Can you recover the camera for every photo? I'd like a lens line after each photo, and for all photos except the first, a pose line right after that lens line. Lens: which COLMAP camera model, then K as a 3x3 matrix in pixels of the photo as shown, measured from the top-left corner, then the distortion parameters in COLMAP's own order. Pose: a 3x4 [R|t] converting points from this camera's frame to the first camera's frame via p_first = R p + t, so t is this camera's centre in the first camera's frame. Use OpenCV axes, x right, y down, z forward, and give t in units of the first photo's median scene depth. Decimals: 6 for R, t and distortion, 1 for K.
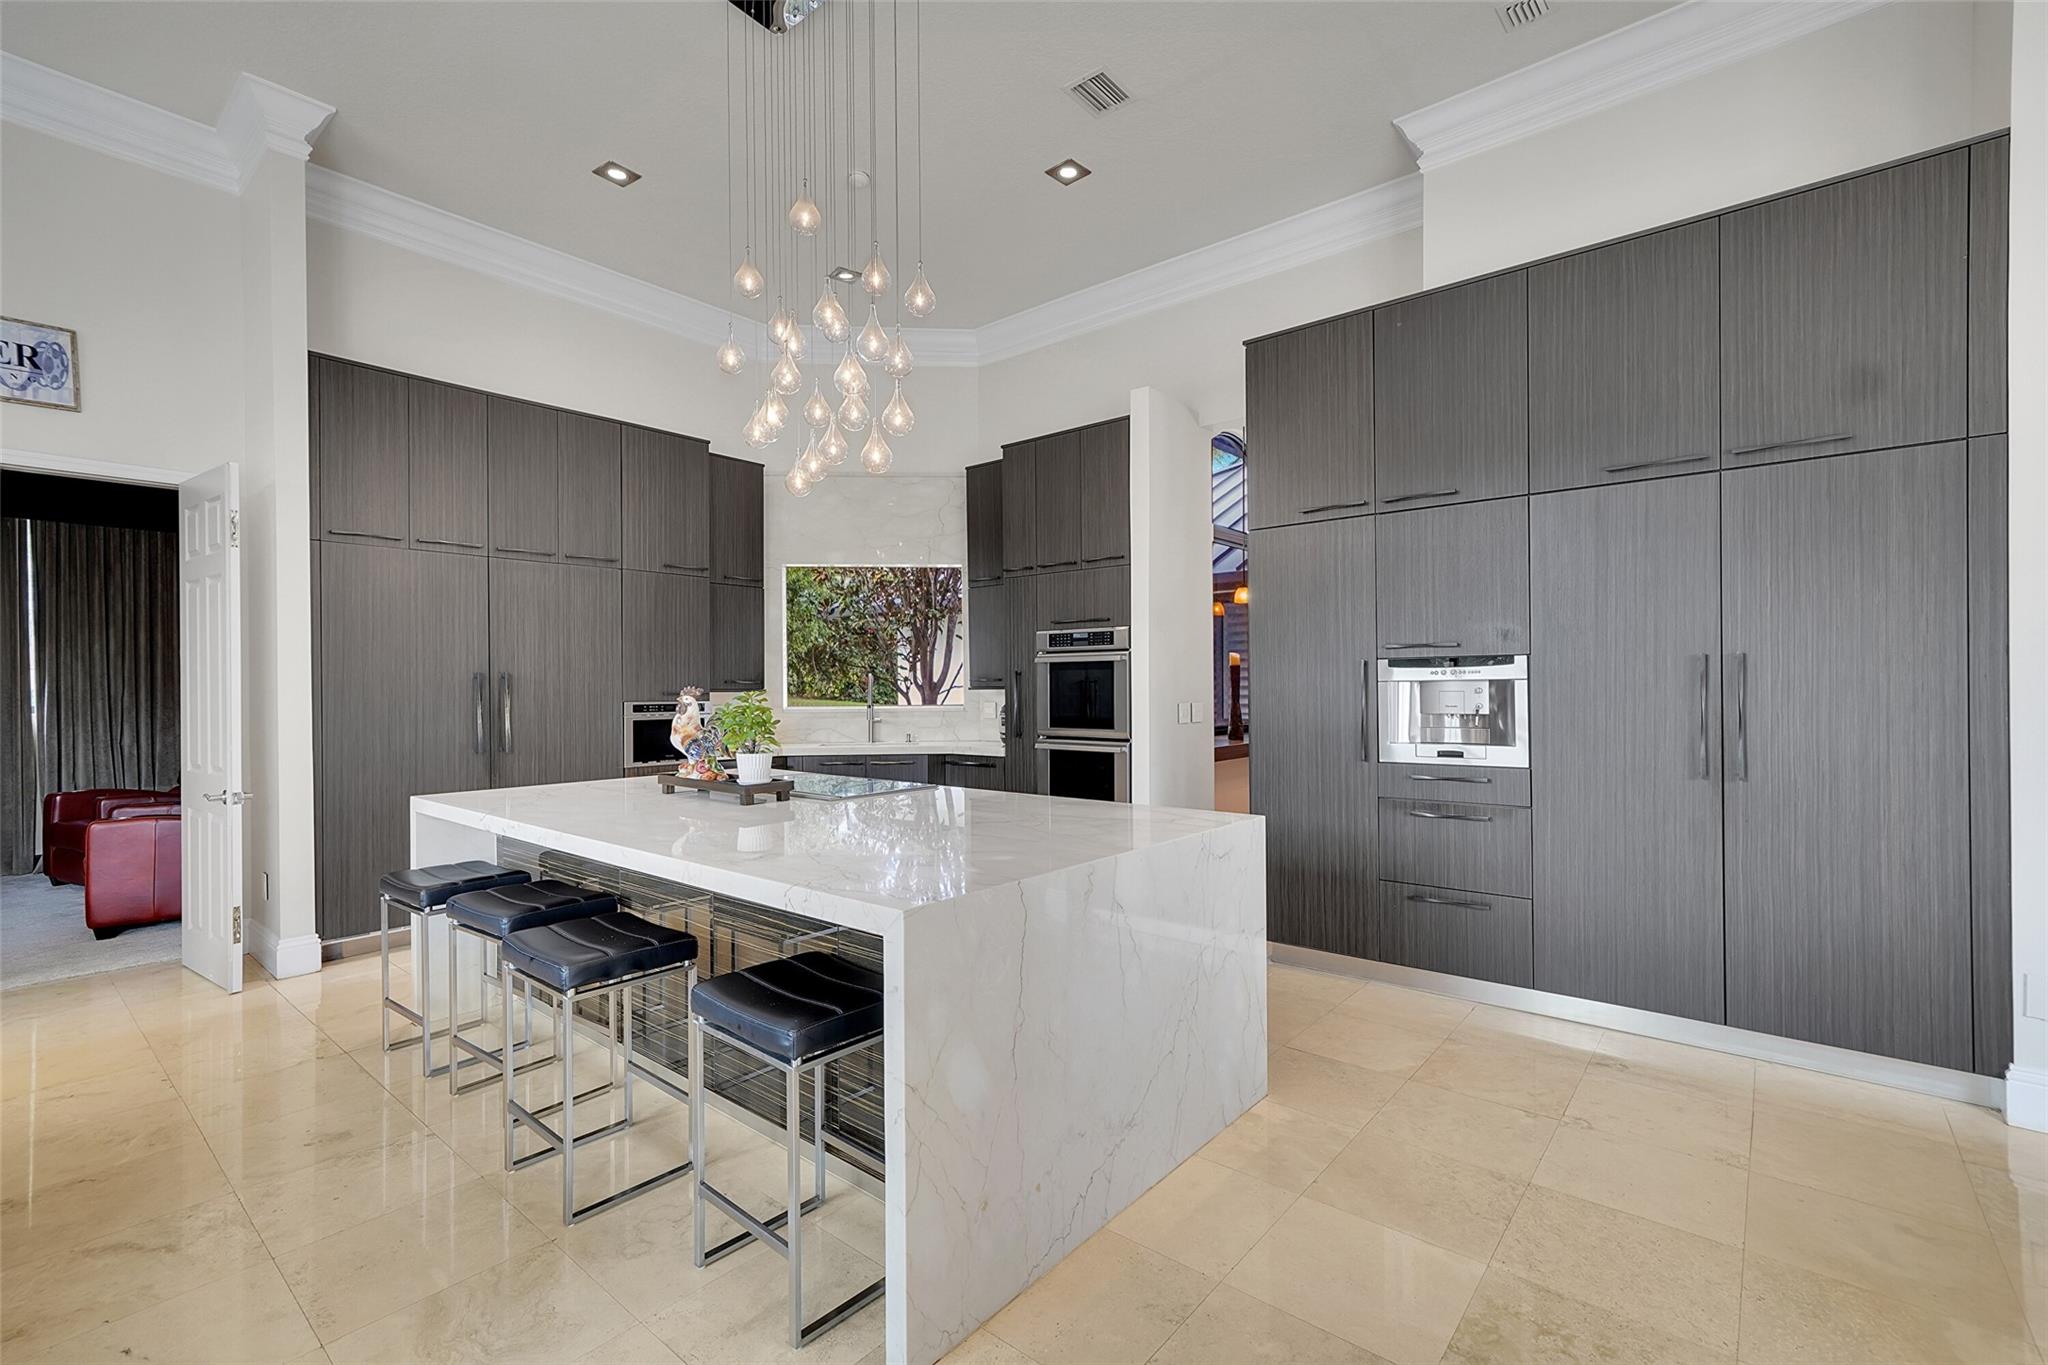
lens RADIAL K [[894.1, 0, 1031.8], [0, 894.1, 689.1], [0, 0, 1]] dist [0.004864, 0.001661]
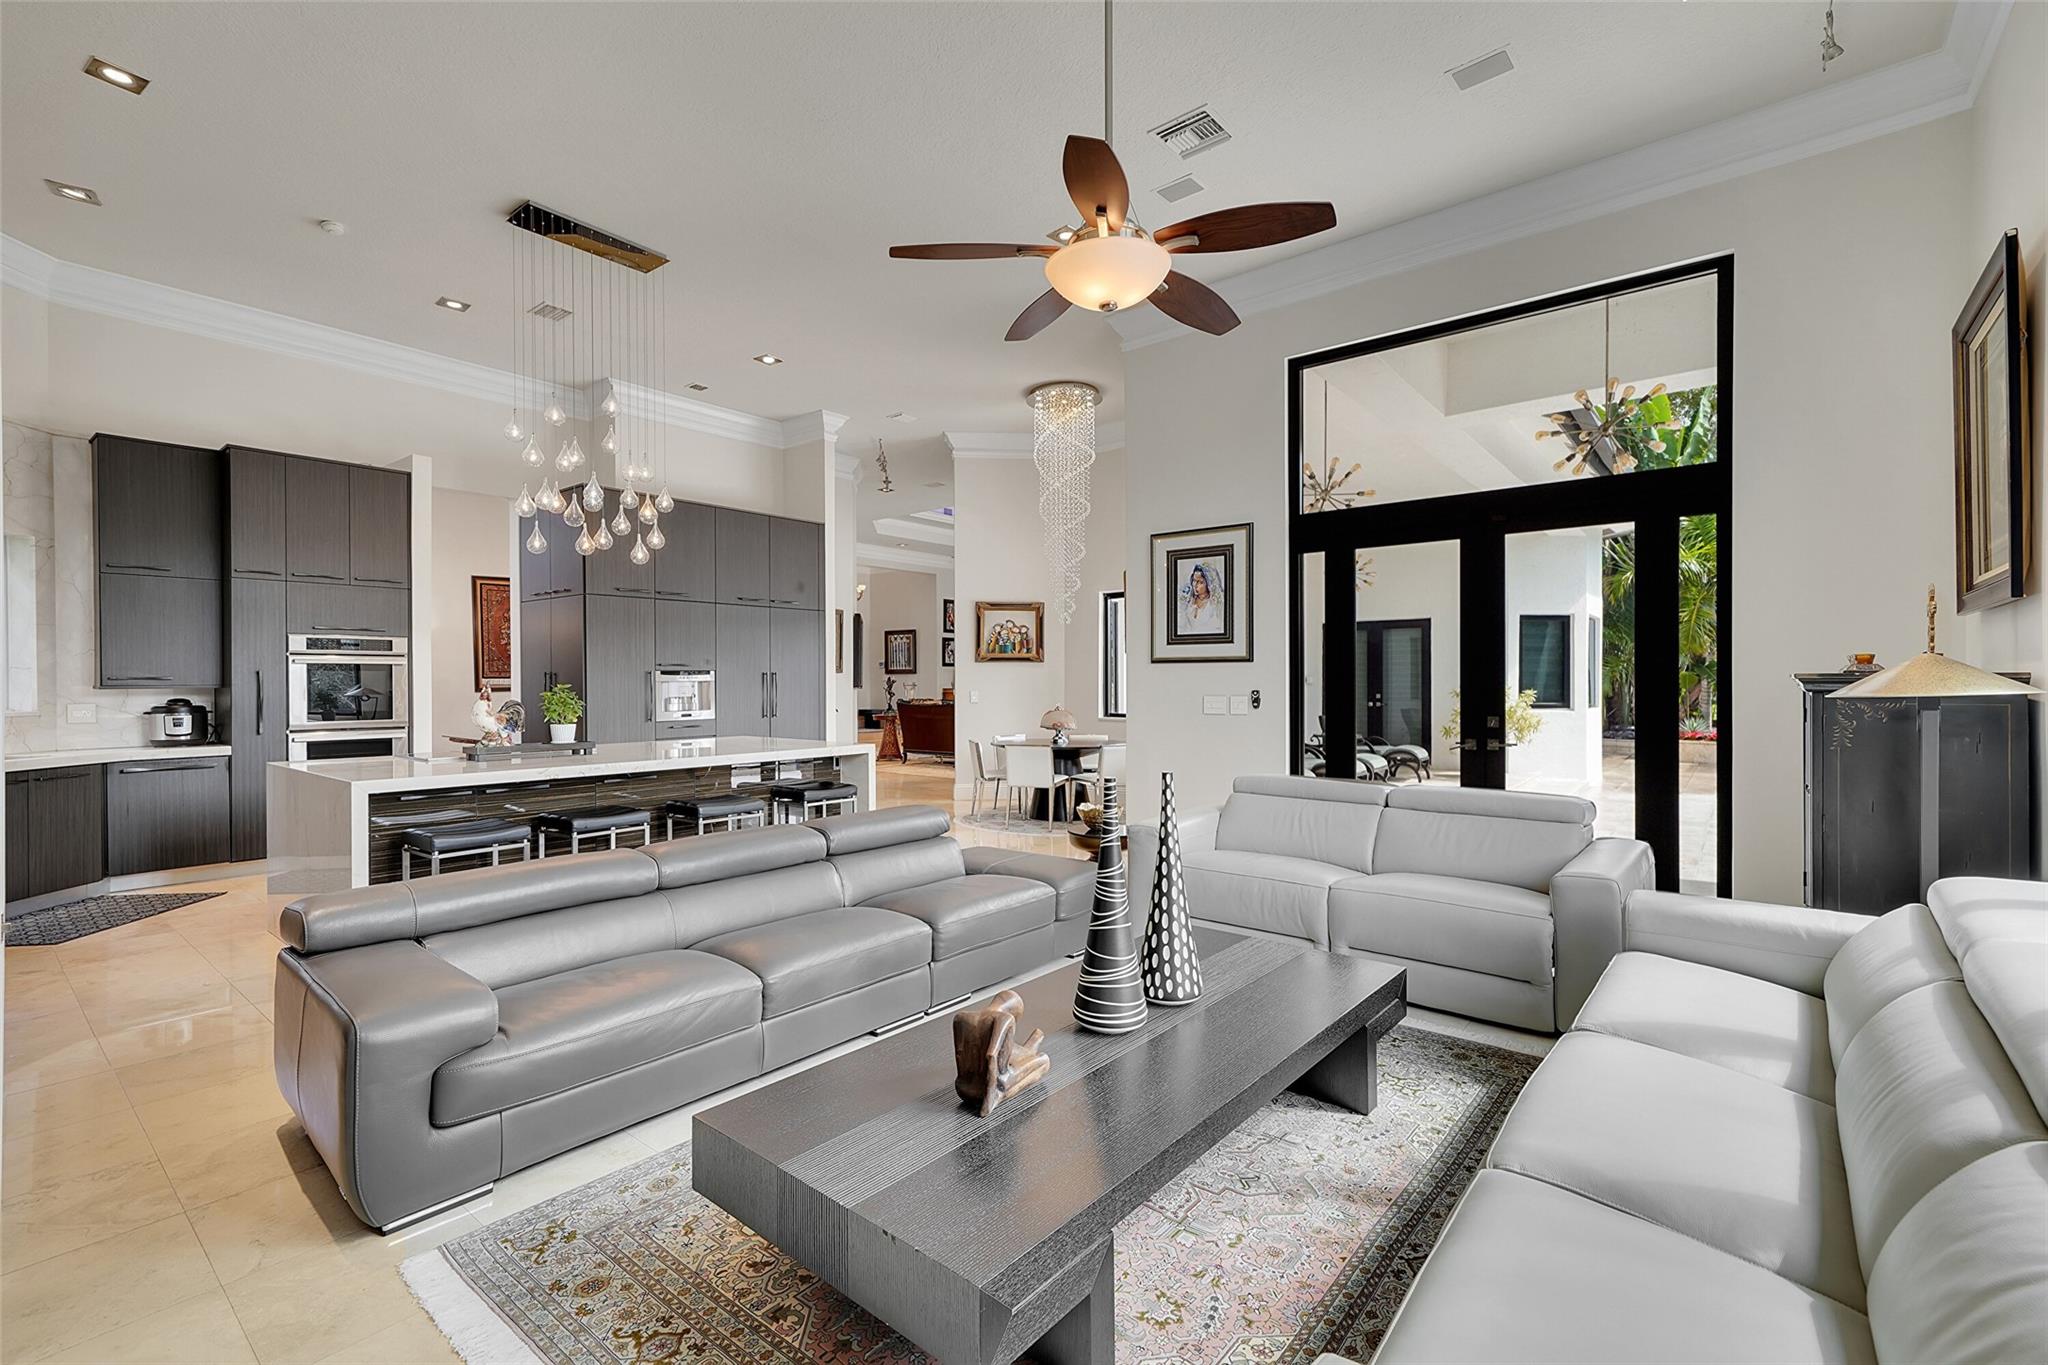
lens RADIAL K [[894.1, 0, 1033.8], [0, 894.1, 682.7], [0, 0, 1]] dist [0.004864, 0.001661]
pose [[0.022657, 0.007580, 0.999715, -2.044030], [0.011438, 0.999904, -0.007841, 0.025189], [-0.999678, 0.011613, 0.022568, 0.149526]]
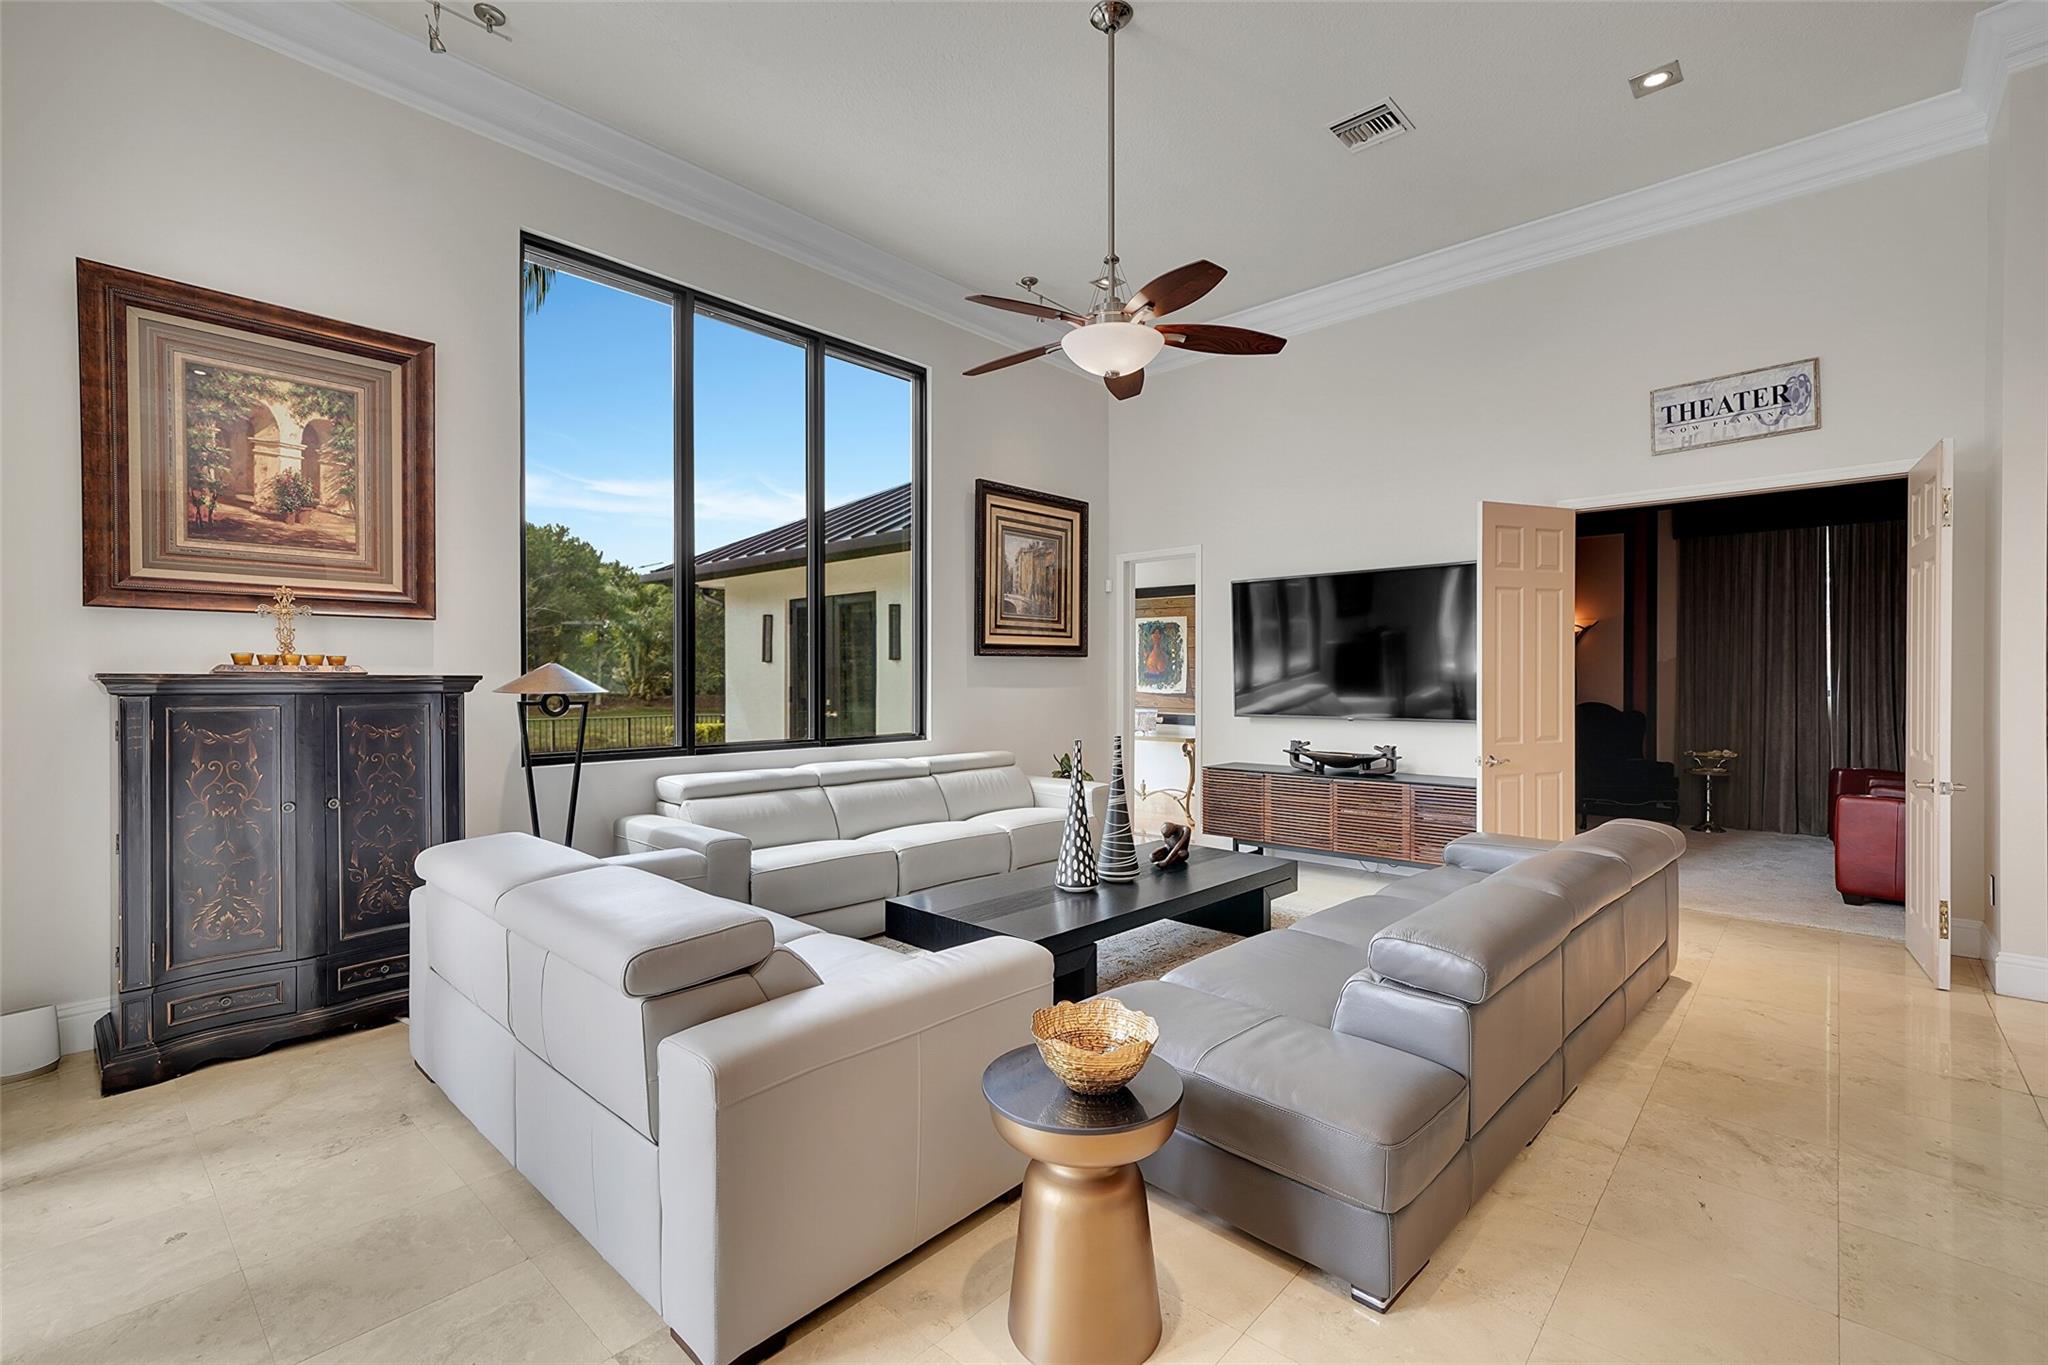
lens RADIAL K [[917.8, 0, 1027.2], [0, 917.8, 680.3], [0, 0, 1]] dist [0.005932, 0.003094]
pose [[-0.041911, 0.011182, -0.999059, 0.123736], [-0.009121, 0.999891, 0.011574, 0.003096], [0.999080, 0.009597, -0.041805, 0.051270]]
